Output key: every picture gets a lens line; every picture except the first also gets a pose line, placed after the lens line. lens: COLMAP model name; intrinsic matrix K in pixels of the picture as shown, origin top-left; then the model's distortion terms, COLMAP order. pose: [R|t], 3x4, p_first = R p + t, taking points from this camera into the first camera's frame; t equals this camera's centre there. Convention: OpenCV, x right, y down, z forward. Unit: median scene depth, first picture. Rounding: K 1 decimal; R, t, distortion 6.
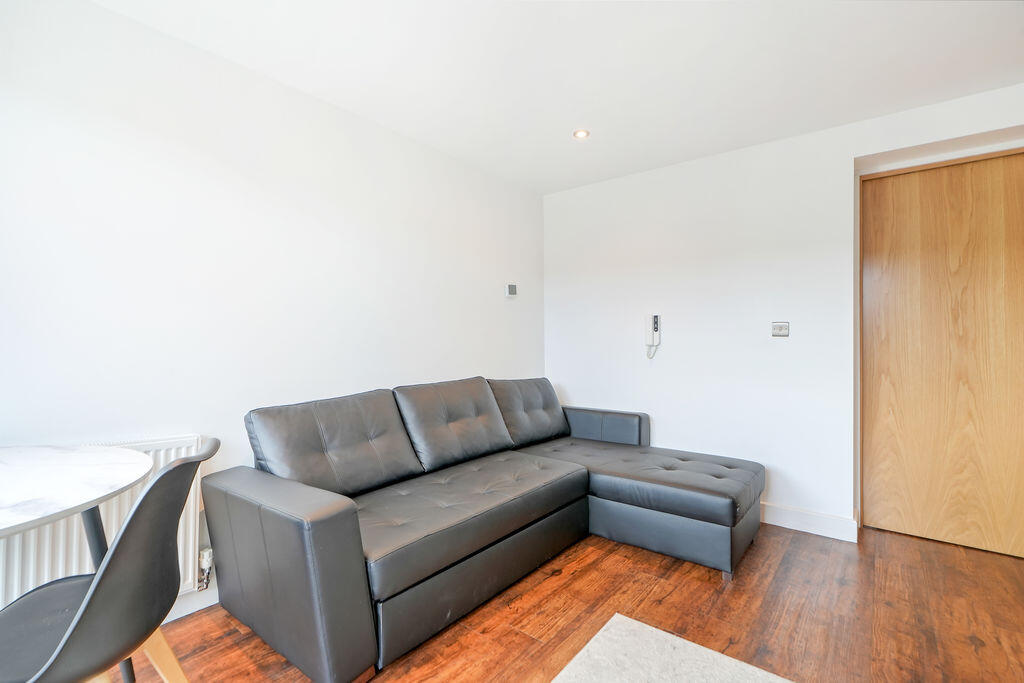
lens RADIAL K [[469.1, 0, 507.8], [0, 469.1, 344.0], [0, 0, 1]] dist [-0.001125, -0.000279]
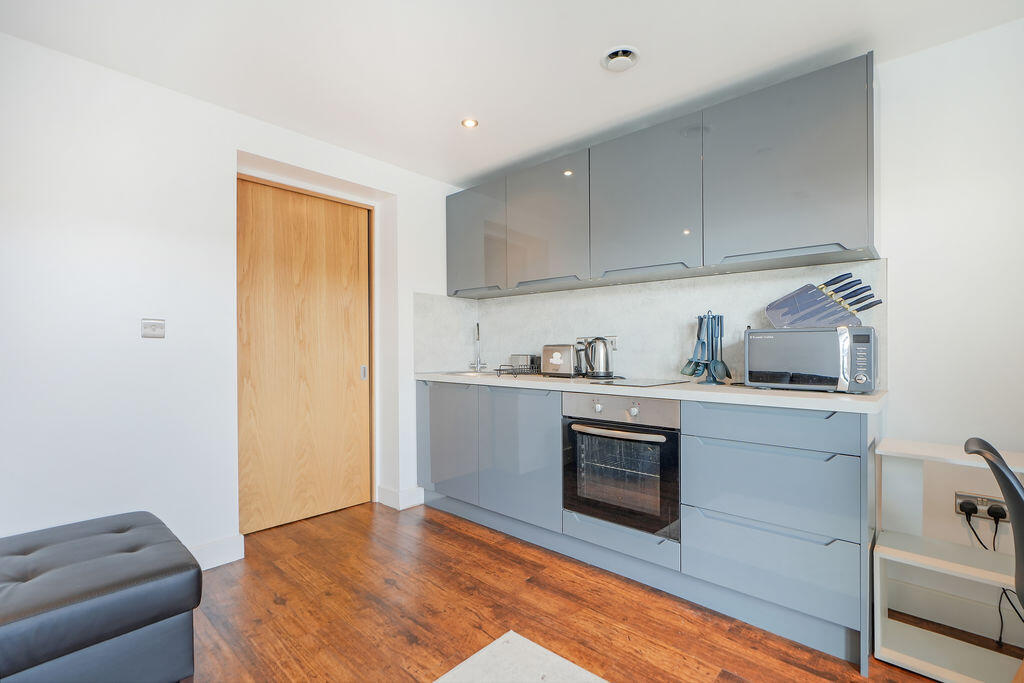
lens RADIAL K [[469.1, 0, 503.8], [0, 469.1, 343.9], [0, 0, 1]] dist [-0.001125, -0.000279]
pose [[0.061708, 0.004378, 0.998085, -0.172279], [-0.000941, 0.999990, -0.004328, -0.003426], [-0.998094, -0.000672, 0.061712, 0.422675]]
